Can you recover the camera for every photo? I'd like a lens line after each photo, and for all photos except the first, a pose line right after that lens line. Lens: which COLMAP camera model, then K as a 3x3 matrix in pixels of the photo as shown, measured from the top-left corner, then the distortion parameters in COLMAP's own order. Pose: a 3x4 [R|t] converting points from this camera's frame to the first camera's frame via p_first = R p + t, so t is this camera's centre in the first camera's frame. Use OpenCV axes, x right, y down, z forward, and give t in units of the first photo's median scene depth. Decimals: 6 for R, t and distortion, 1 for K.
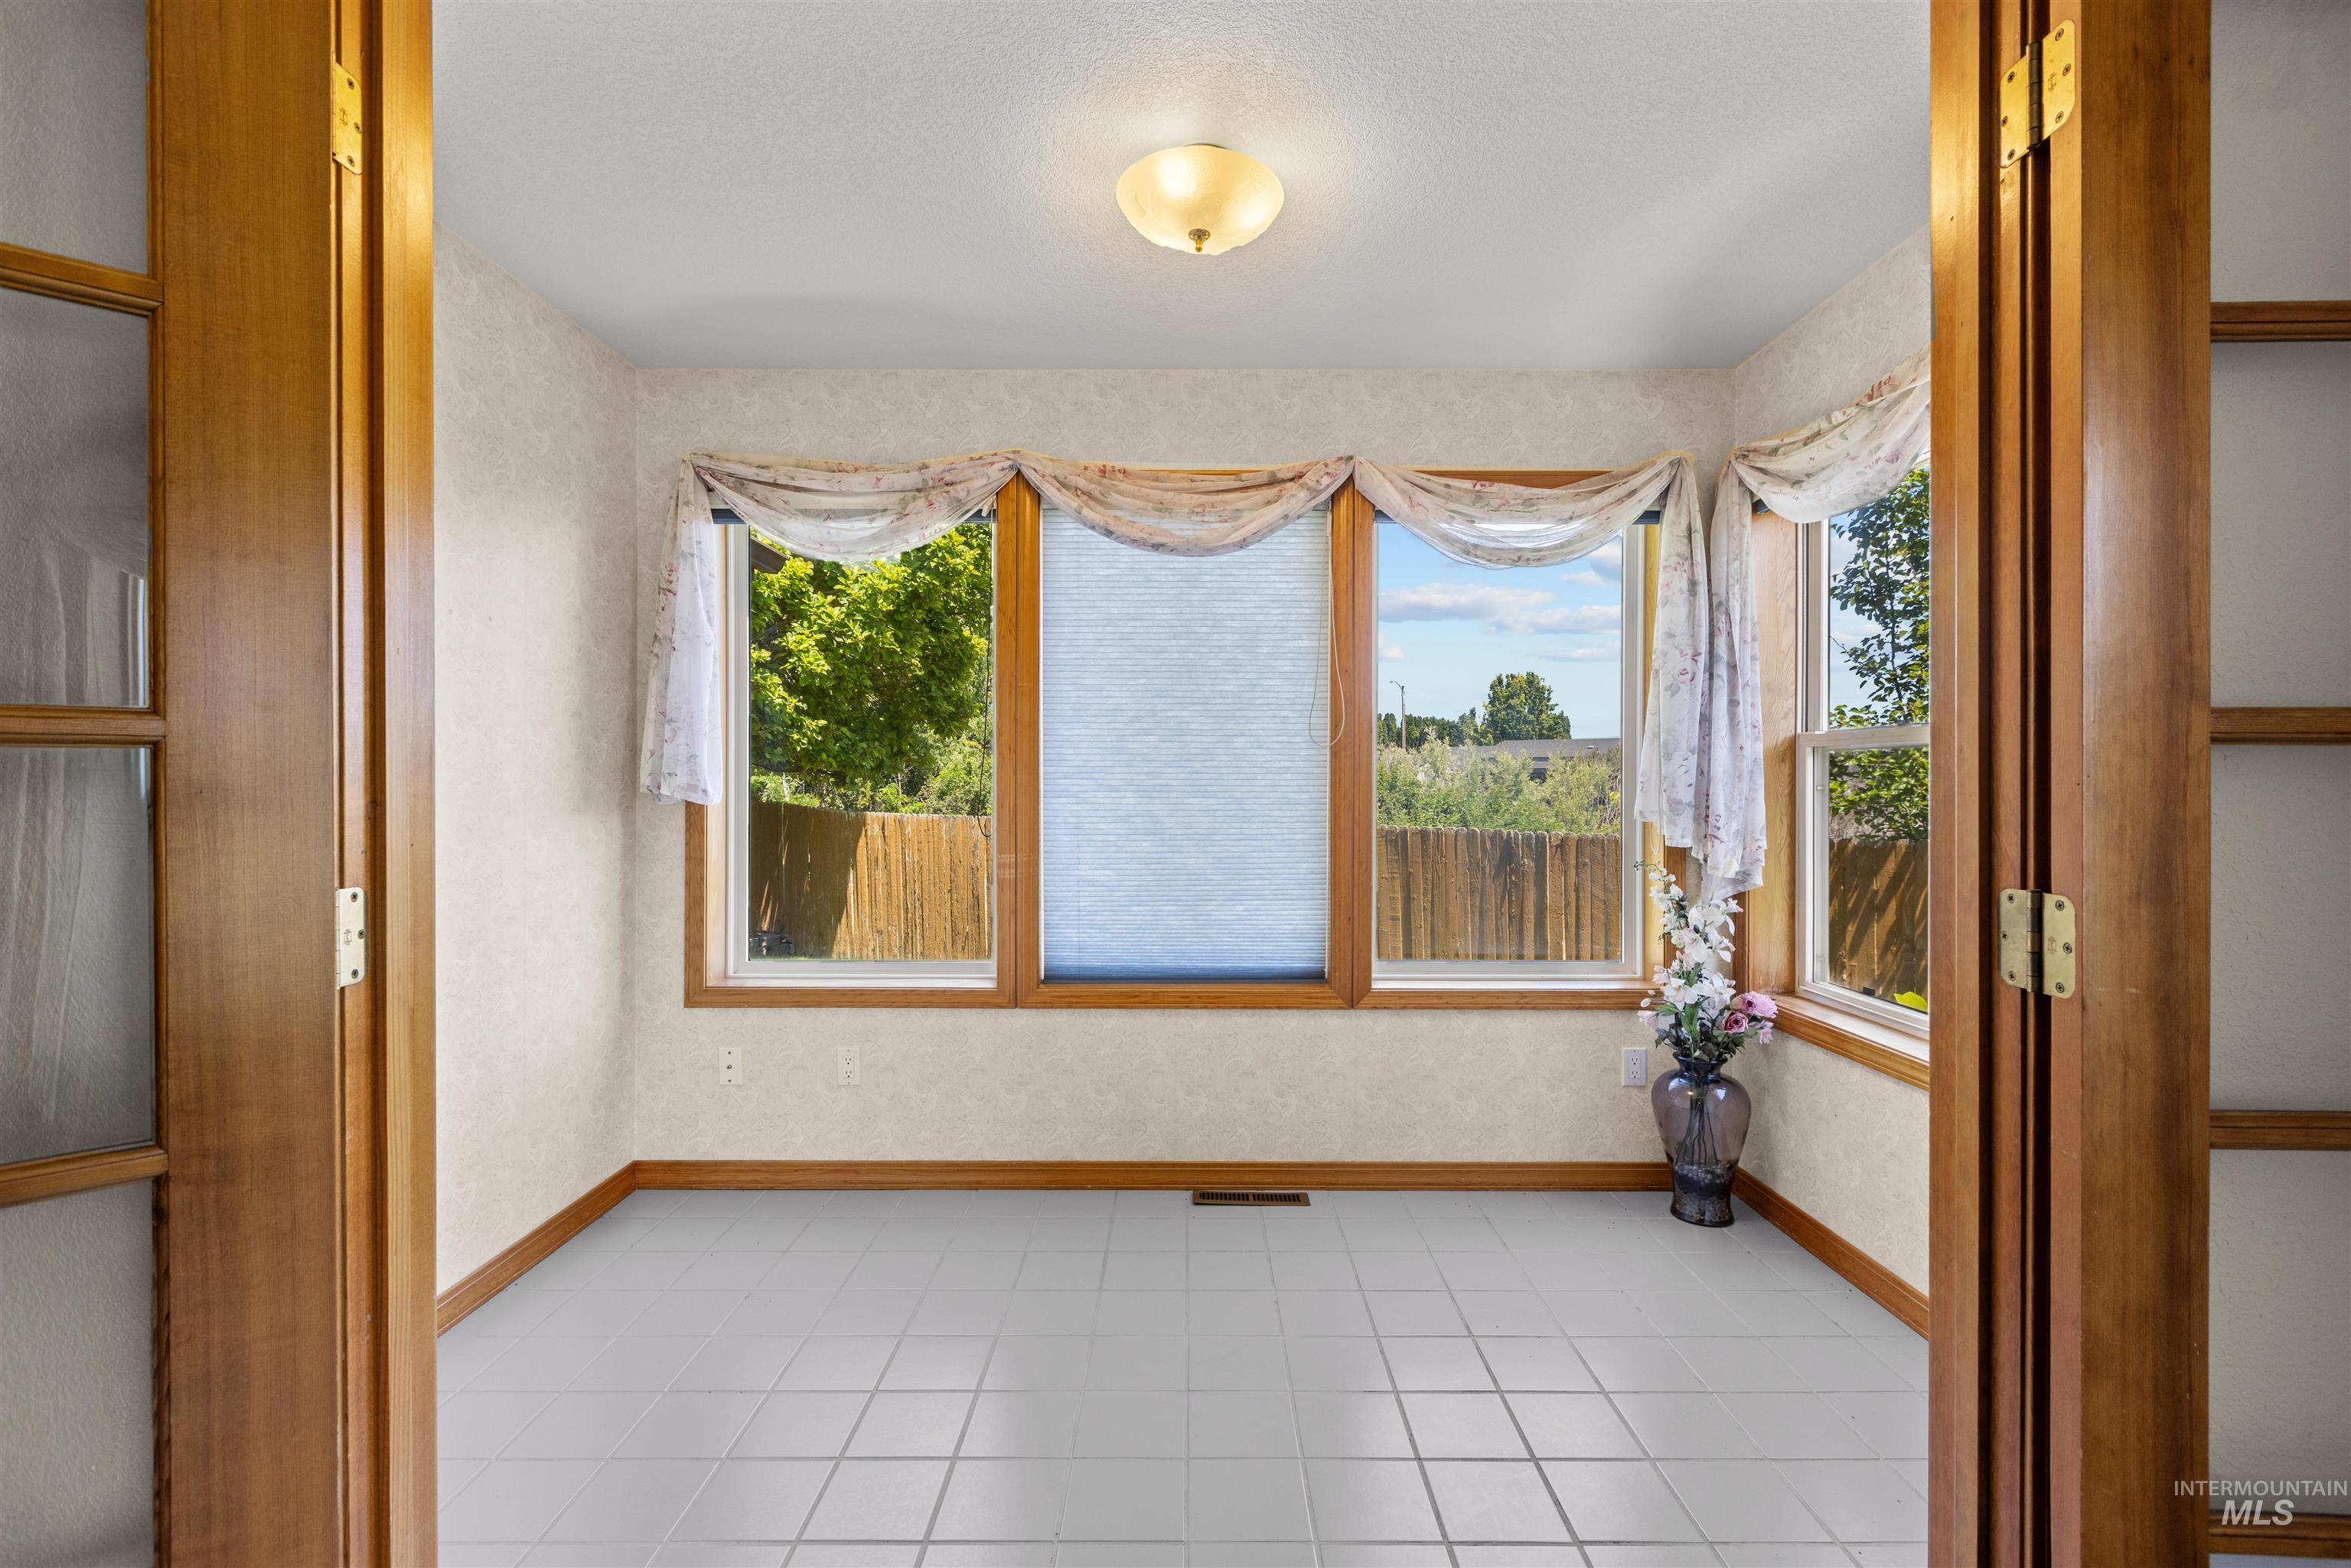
lens RADIAL K [[1049.9, 0, 1173.4], [0, 1049.9, 782.6], [0, 0, 1]] dist [-0.004828, -0.000151]
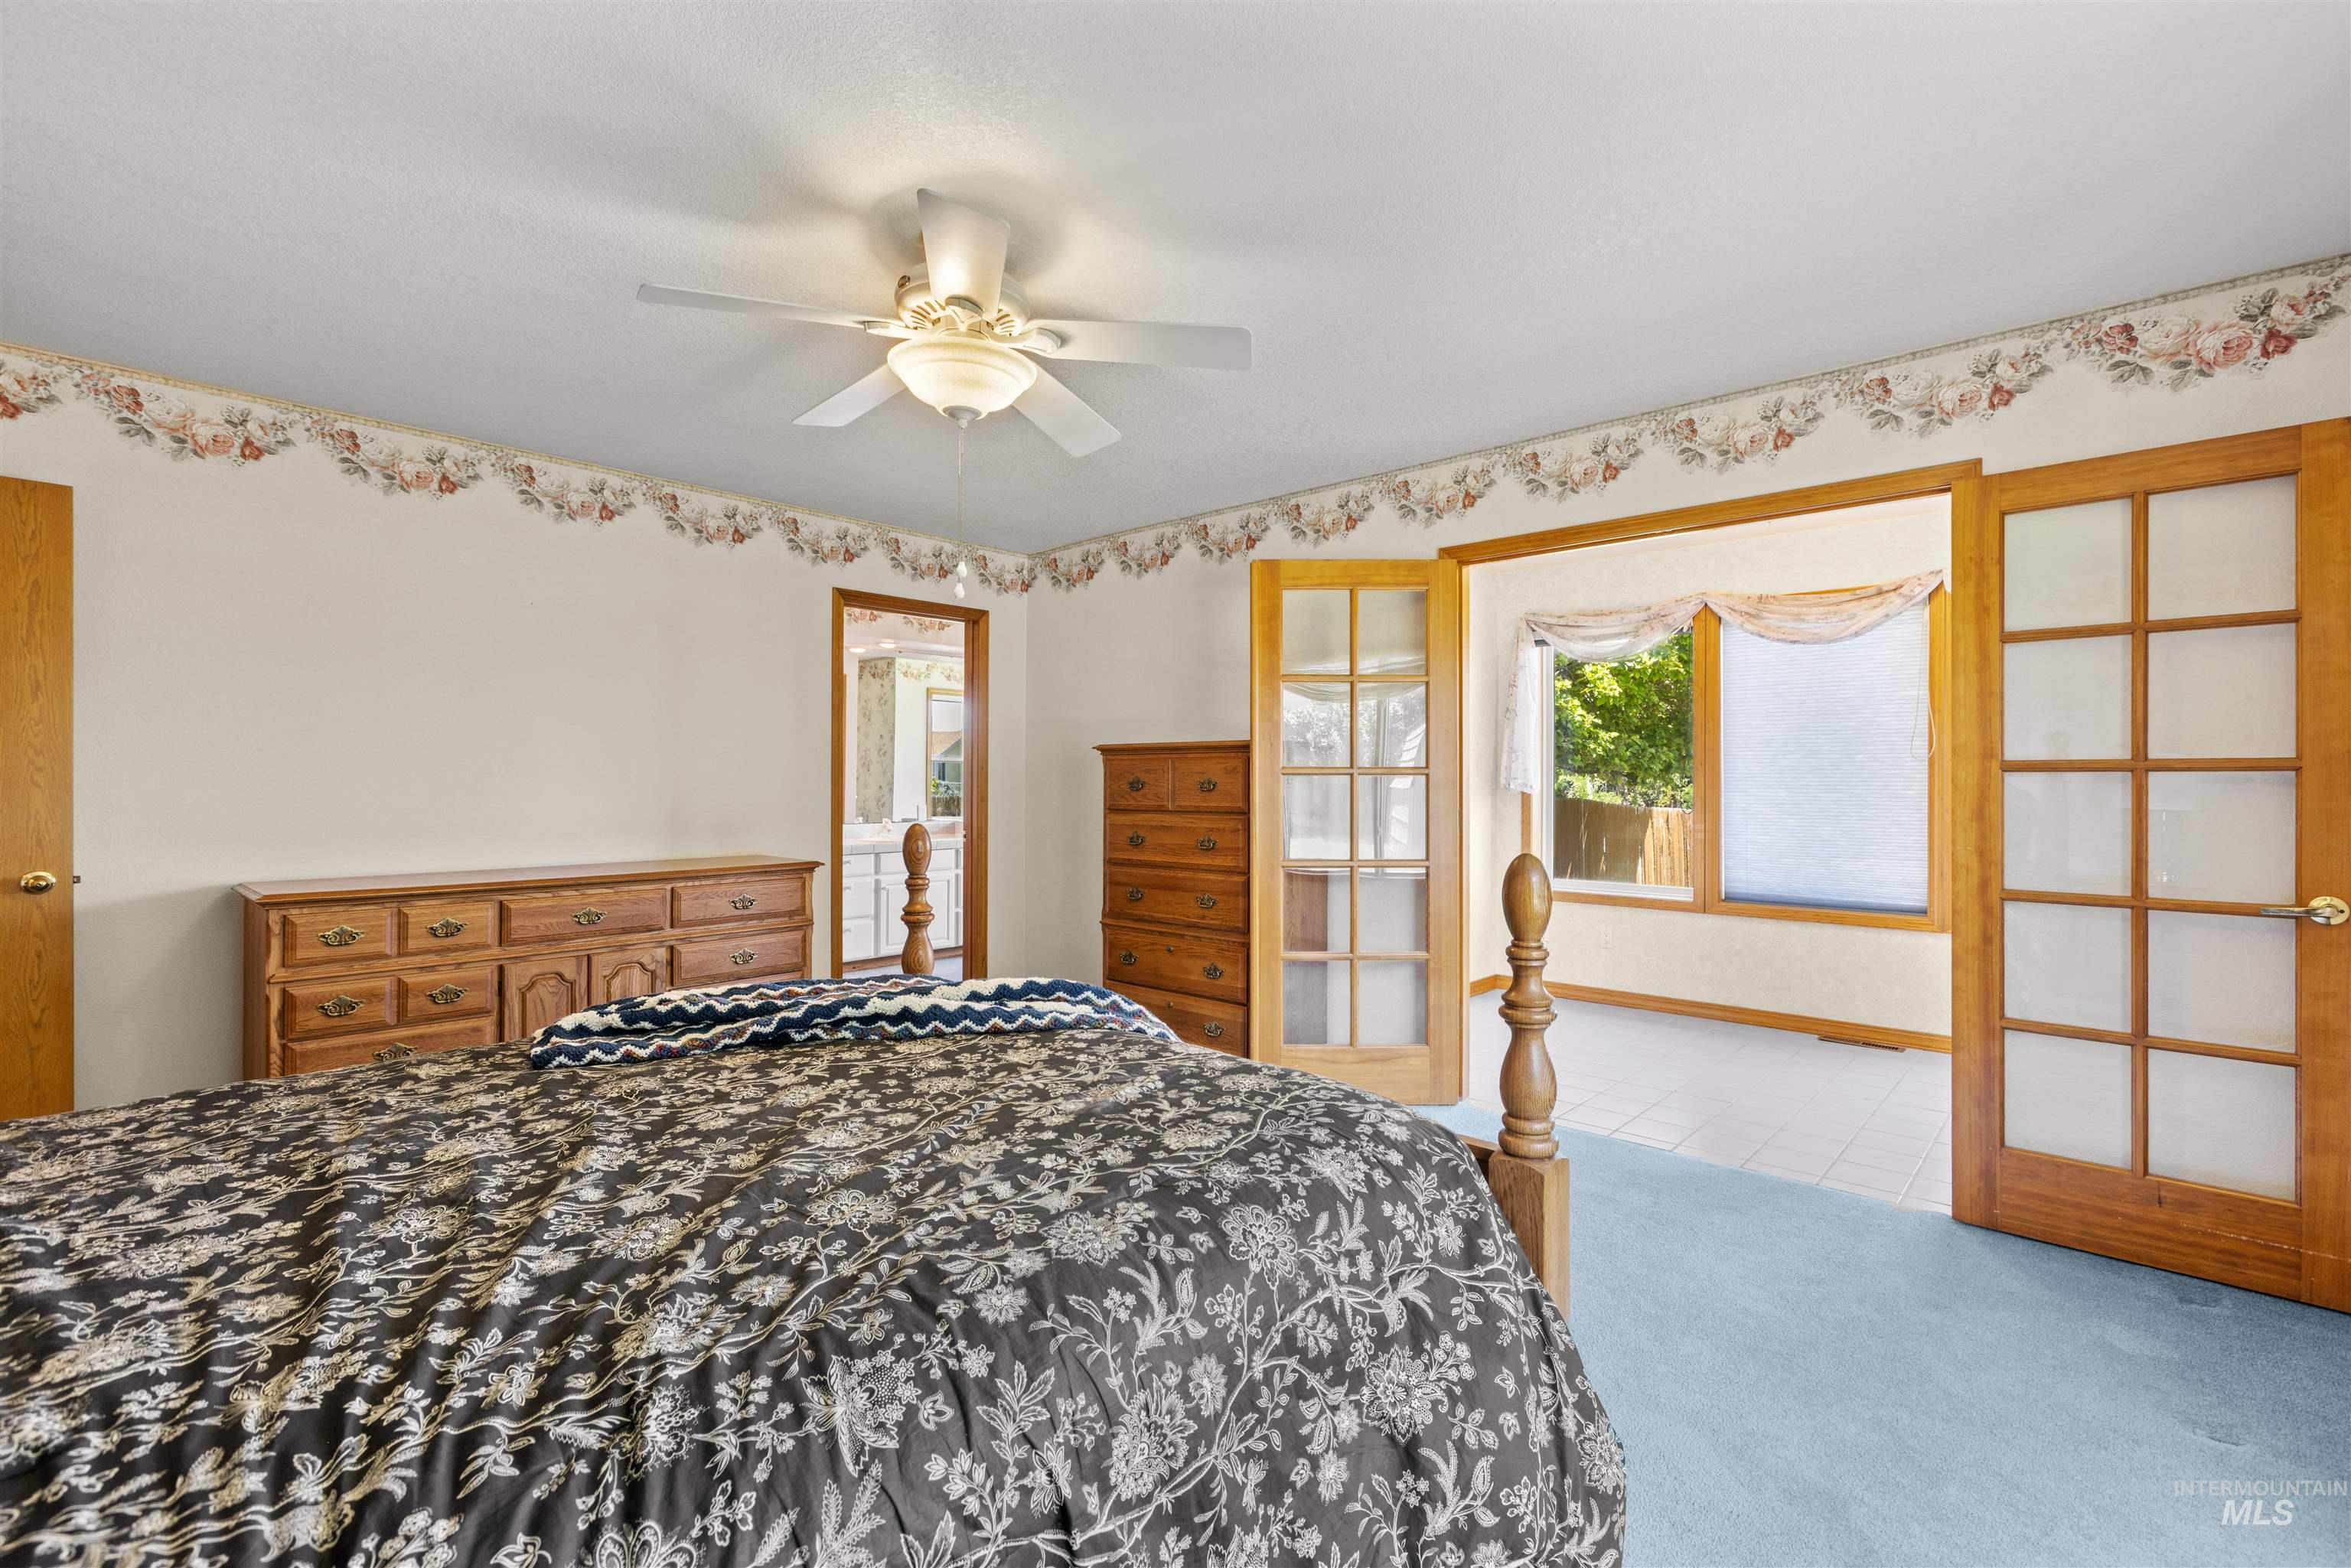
lens RADIAL K [[1049.9, 0, 1177.2], [0, 1049.9, 781.2], [0, 0, 1]] dist [-0.004828, -0.000151]
pose [[0.744070, 0.001970, -0.668099, 0.361250], [-0.002442, 0.999997, 0.000229, -0.001131], [0.668098, 0.001461, 0.744072, -0.876764]]
